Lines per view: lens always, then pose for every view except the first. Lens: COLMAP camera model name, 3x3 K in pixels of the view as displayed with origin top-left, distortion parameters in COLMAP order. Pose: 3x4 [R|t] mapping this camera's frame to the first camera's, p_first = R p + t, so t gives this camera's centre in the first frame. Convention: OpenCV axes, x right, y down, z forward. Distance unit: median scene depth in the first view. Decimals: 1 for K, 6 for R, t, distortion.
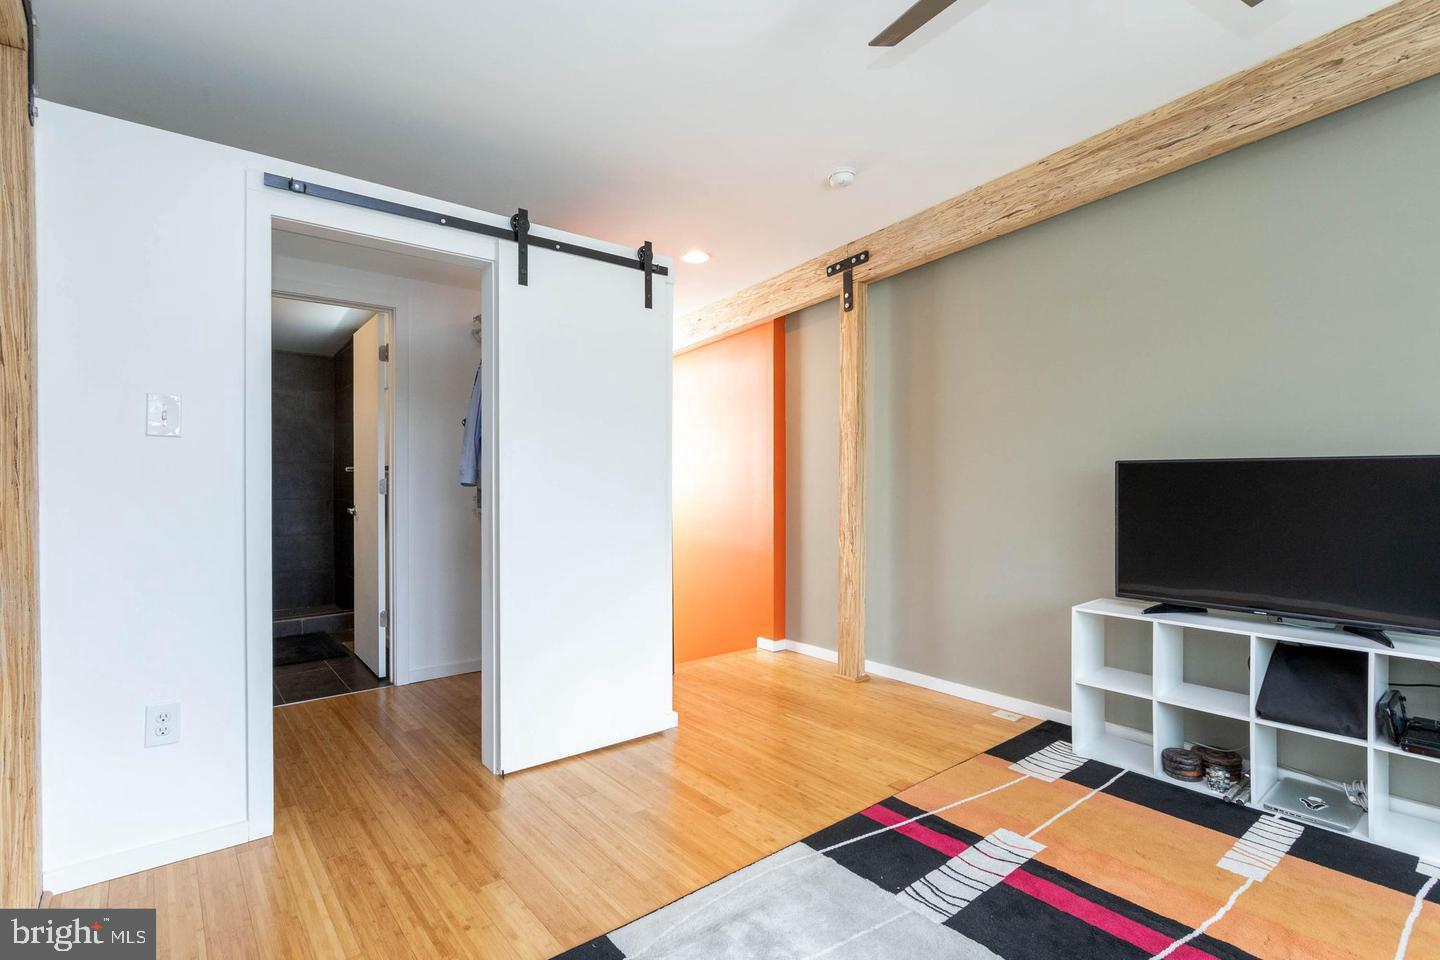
lens RADIAL K [[694.5, 0, 720.0], [0, 694.5, 480.0], [0, 0, 1]] dist [-0.000387, -0.000023]
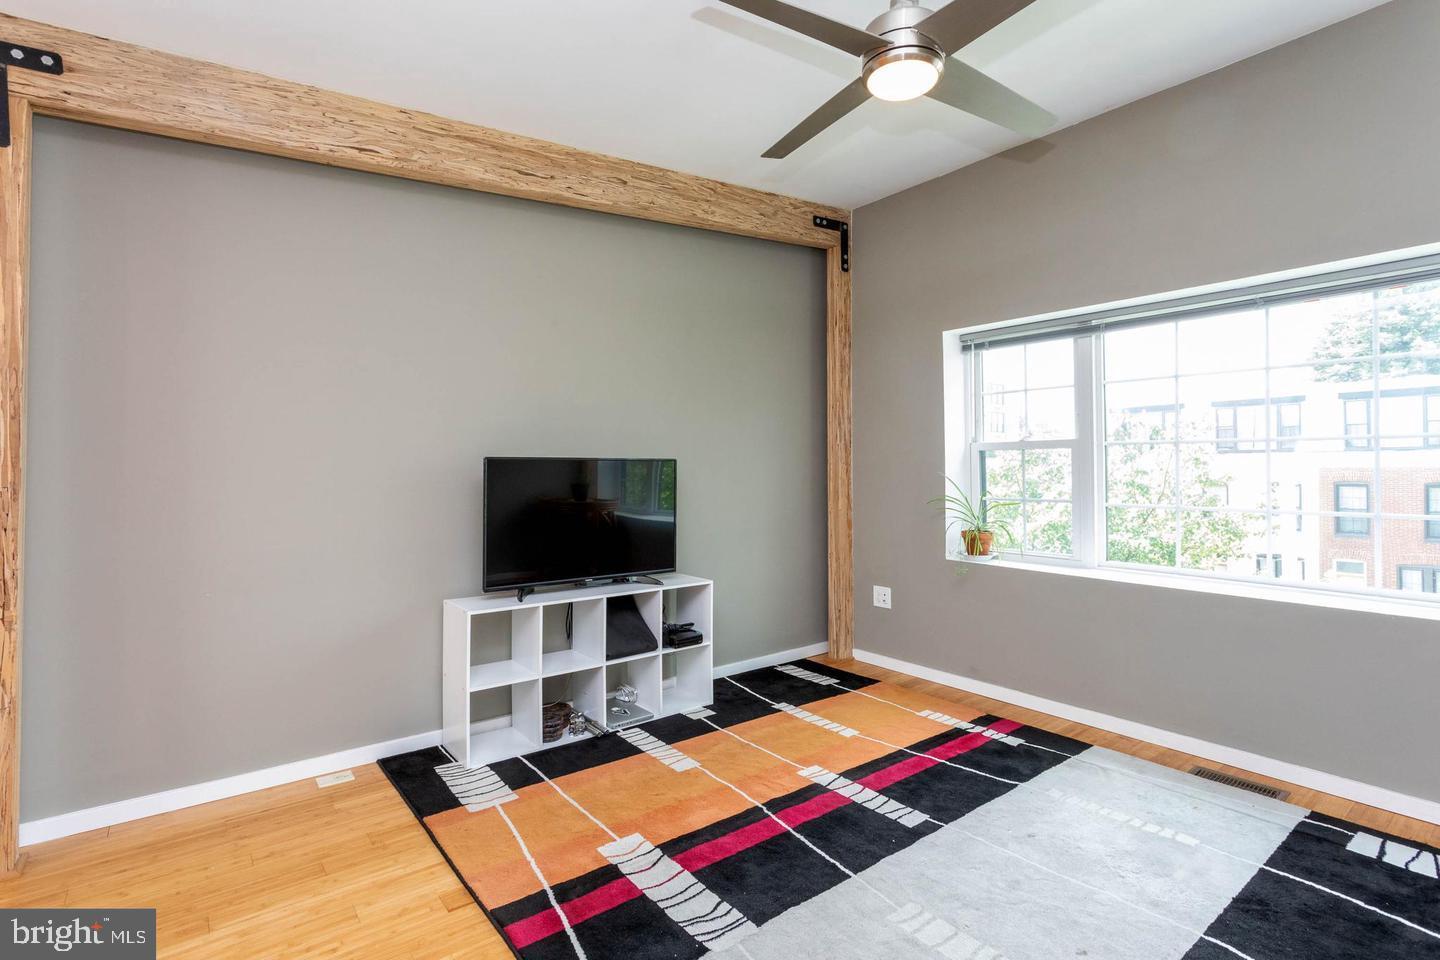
lens RADIAL K [[685.5, 0, 721.7], [0, 685.5, 453.9], [0, 0, 1]] dist [0.003786, 0.000307]
pose [[0.016652, 0.026788, 0.999502, -0.441355], [0.004600, 0.999628, -0.026868, -0.003070], [-0.999851, 0.005045, 0.016523, 0.680379]]
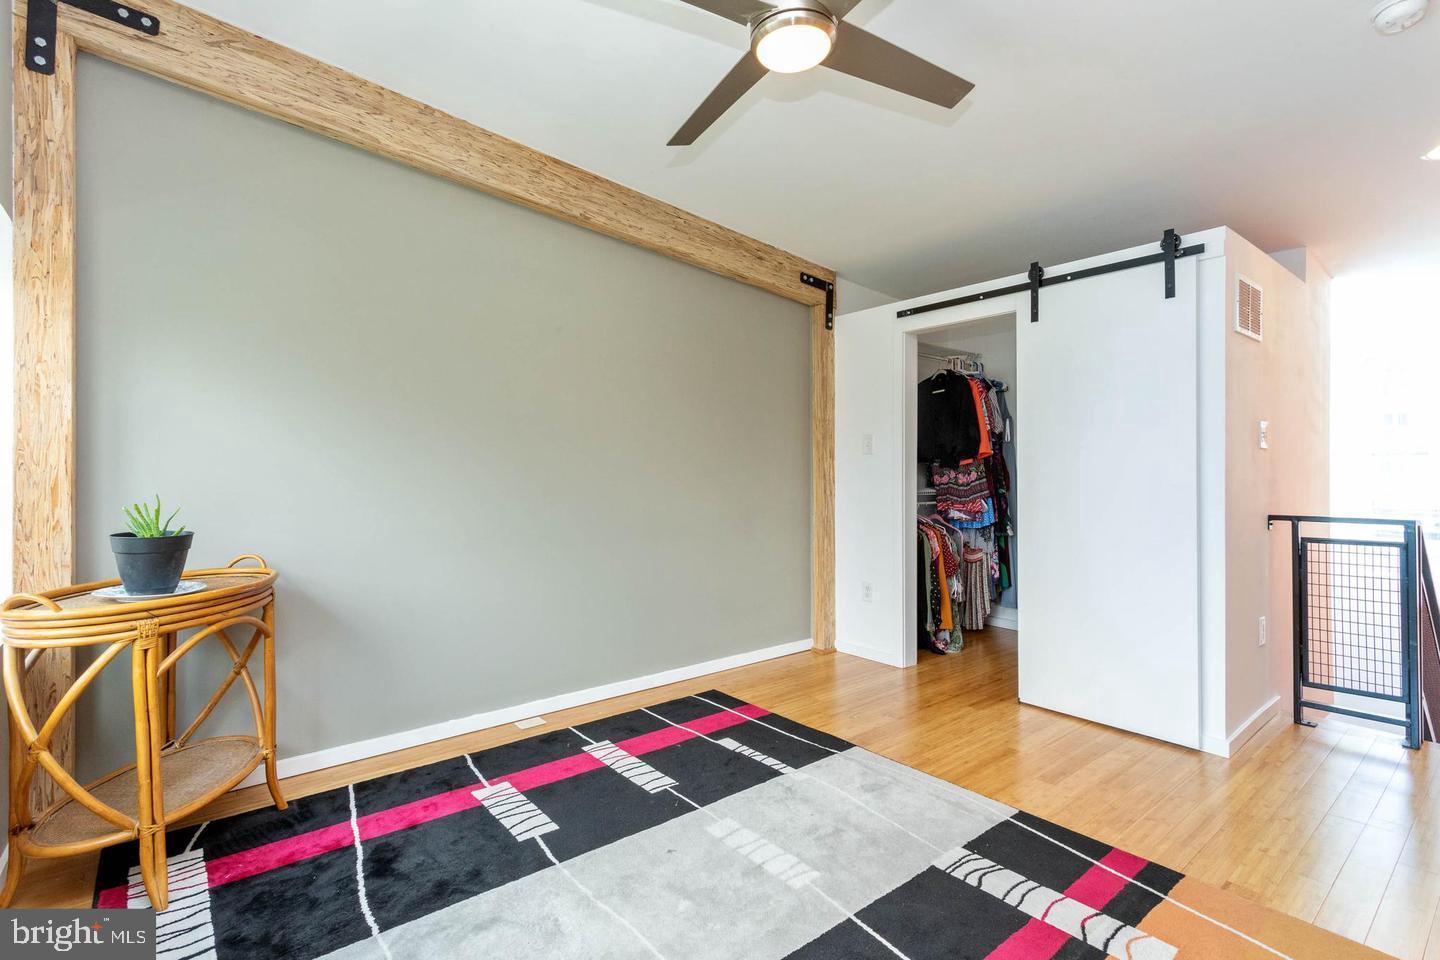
lens RADIAL K [[680.2, 0, 720.0], [0, 680.2, 480.0], [0, 0, 1]] dist [0.000611, 0.000417]
pose [[-0.007771, 0.006890, -0.999946, 0.945016], [-0.005158, 0.999963, 0.006930, 0.000755], [0.999957, 0.005211, -0.007735, 0.432542]]
